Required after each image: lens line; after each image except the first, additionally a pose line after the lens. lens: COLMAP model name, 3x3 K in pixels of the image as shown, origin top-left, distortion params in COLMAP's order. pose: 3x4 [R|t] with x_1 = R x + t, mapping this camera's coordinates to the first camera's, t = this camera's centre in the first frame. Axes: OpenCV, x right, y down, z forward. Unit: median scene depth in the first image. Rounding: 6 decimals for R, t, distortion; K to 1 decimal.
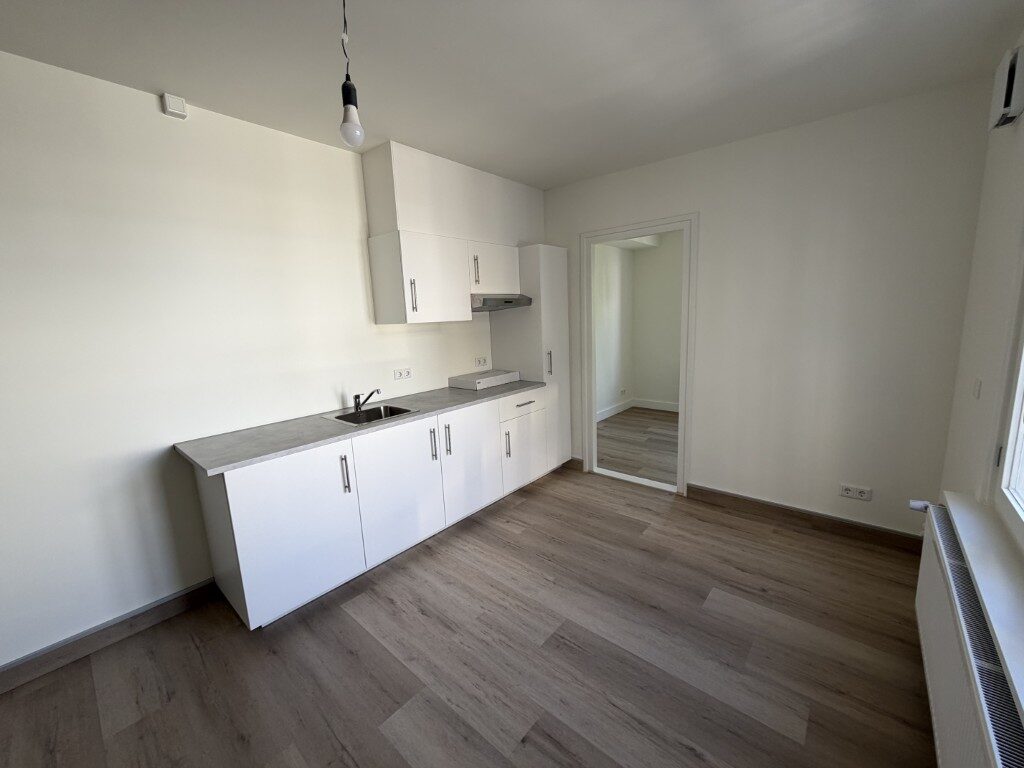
lens RADIAL K [[410.0, 0, 512.1], [0, 410.0, 383.3], [0, 0, 1]] dist [-0.001223, -0.000094]
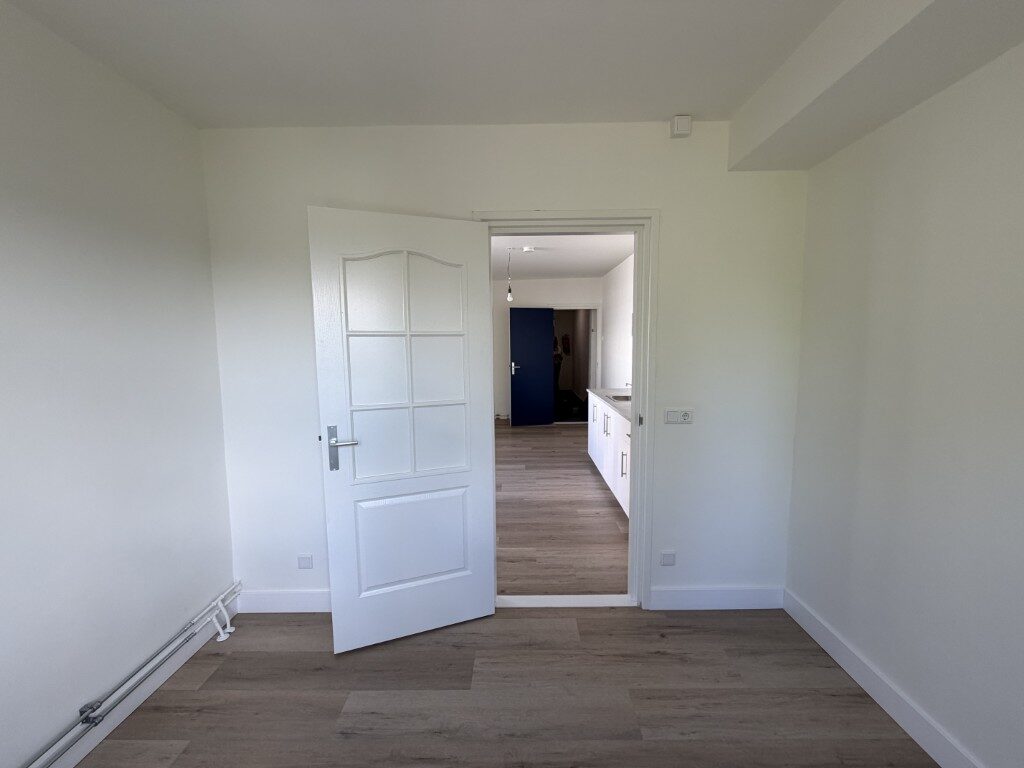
lens RADIAL K [[410.0, 0, 514.1], [0, 410.0, 384.1], [0, 0, 1]] dist [-0.001223, -0.000094]
pose [[-0.768212, 0.117384, -0.629342, 1.127737], [-0.057552, 0.966404, 0.250503, -0.394732], [0.637603, 0.228659, -0.735648, 2.092160]]
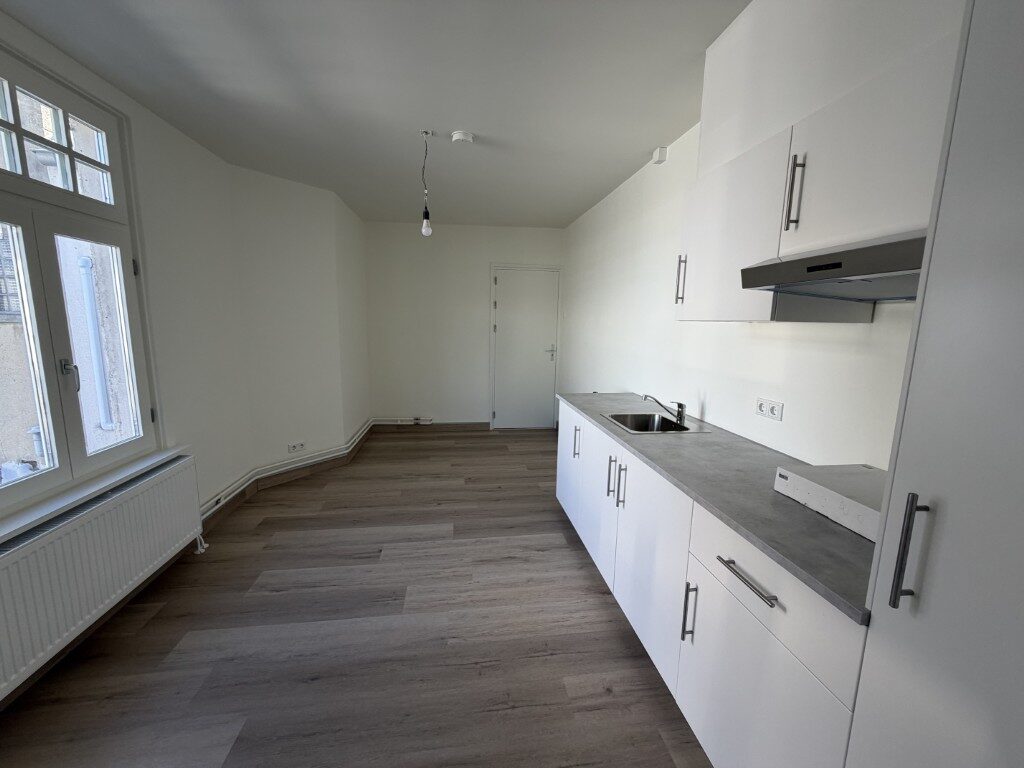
lens RADIAL K [[410.0, 0, 519.5], [0, 410.0, 386.0], [0, 0, 1]] dist [-0.001223, -0.000094]
pose [[-0.649196, 0.148666, -0.745951, 0.530917], [-0.117205, 0.949448, 0.291225, -0.245313], [0.751537, 0.276491, -0.598953, 1.440894]]
